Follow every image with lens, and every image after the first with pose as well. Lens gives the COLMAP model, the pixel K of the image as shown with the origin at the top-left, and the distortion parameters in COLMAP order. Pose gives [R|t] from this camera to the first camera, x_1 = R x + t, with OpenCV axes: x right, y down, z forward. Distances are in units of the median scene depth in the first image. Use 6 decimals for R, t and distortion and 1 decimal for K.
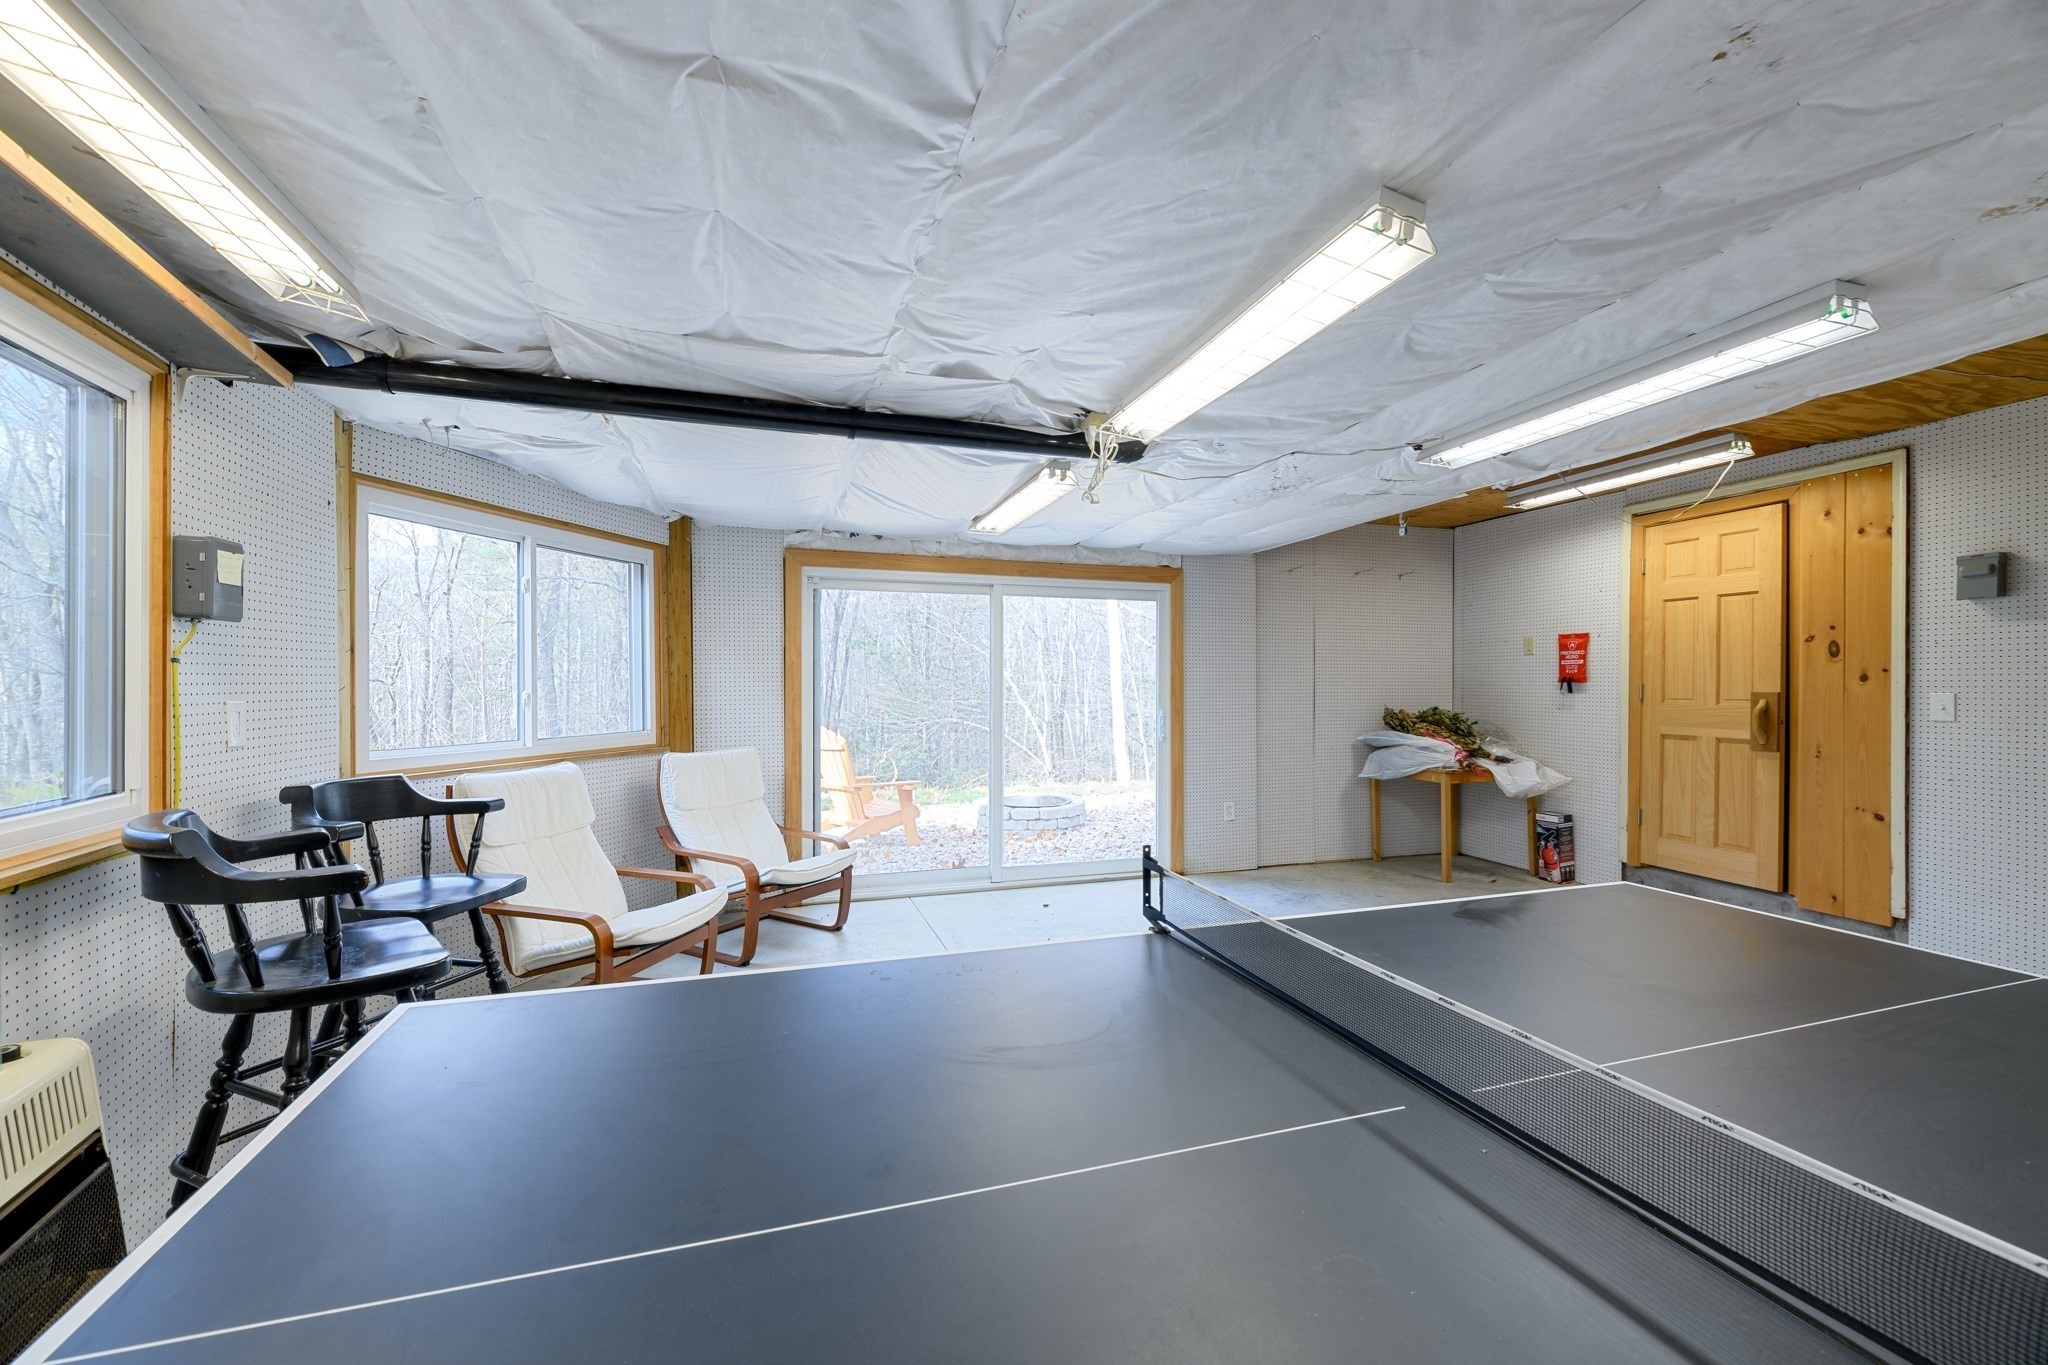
lens RADIAL K [[831.9, 0, 1013.0], [0, 831.9, 692.6], [0, 0, 1]] dist [-0.000981, 0.000121]
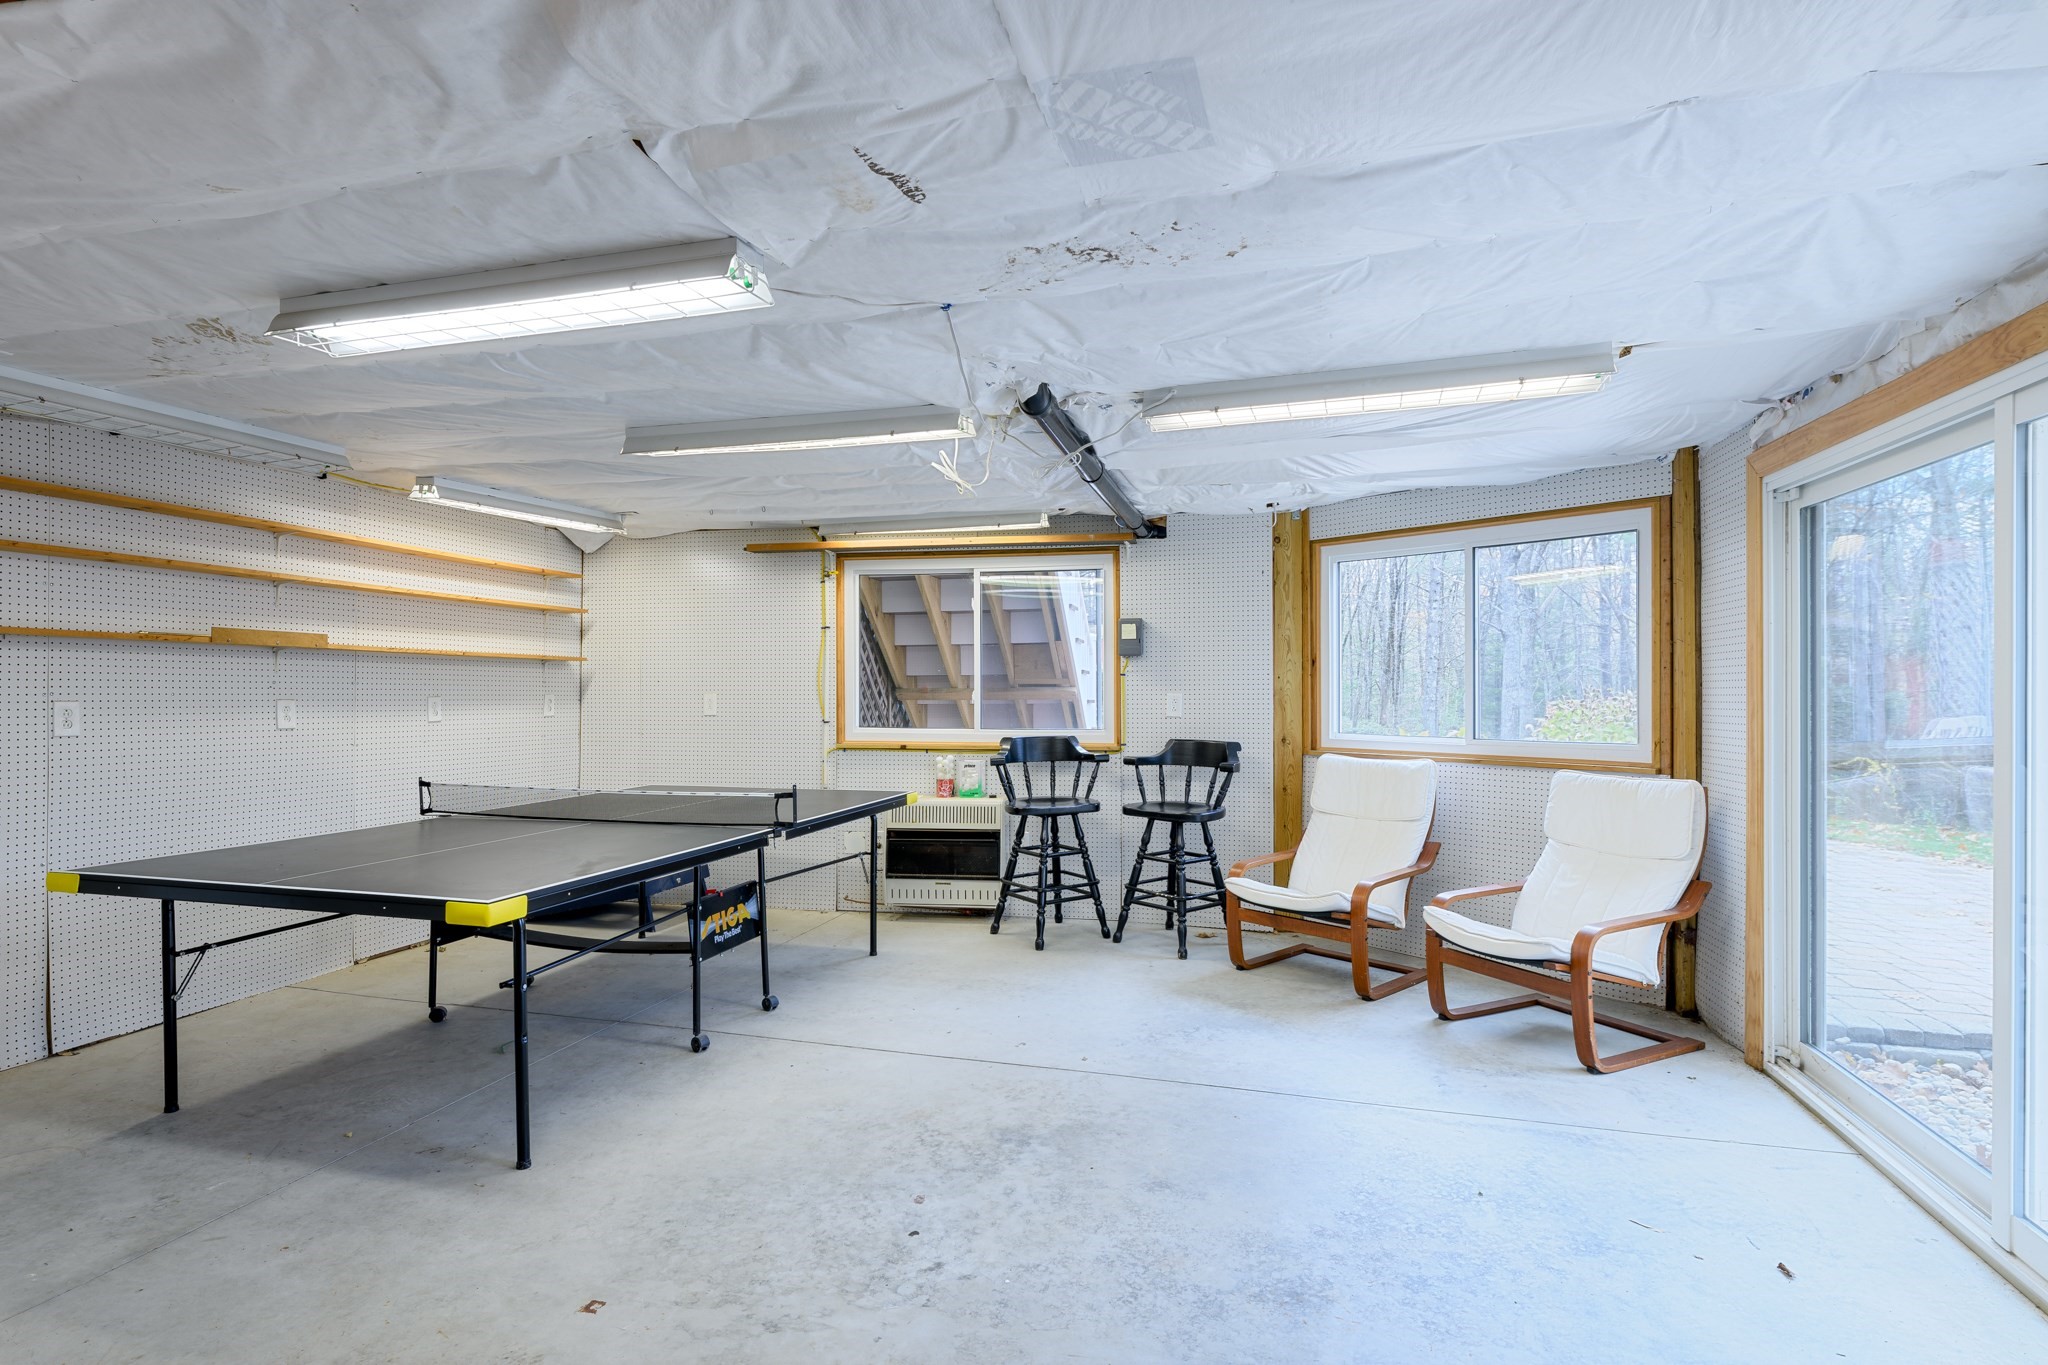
lens RADIAL K [[1125.1, 0, 1001.8], [0, 1125.1, 679.6], [0, 0, 1]] dist [-0.001405, -0.000446]
pose [[-0.571961, -0.005343, -0.820263, 1.459256], [-0.011122, 0.999937, 0.001242, -0.026385], [0.820205, 0.009833, -0.571985, 2.257586]]
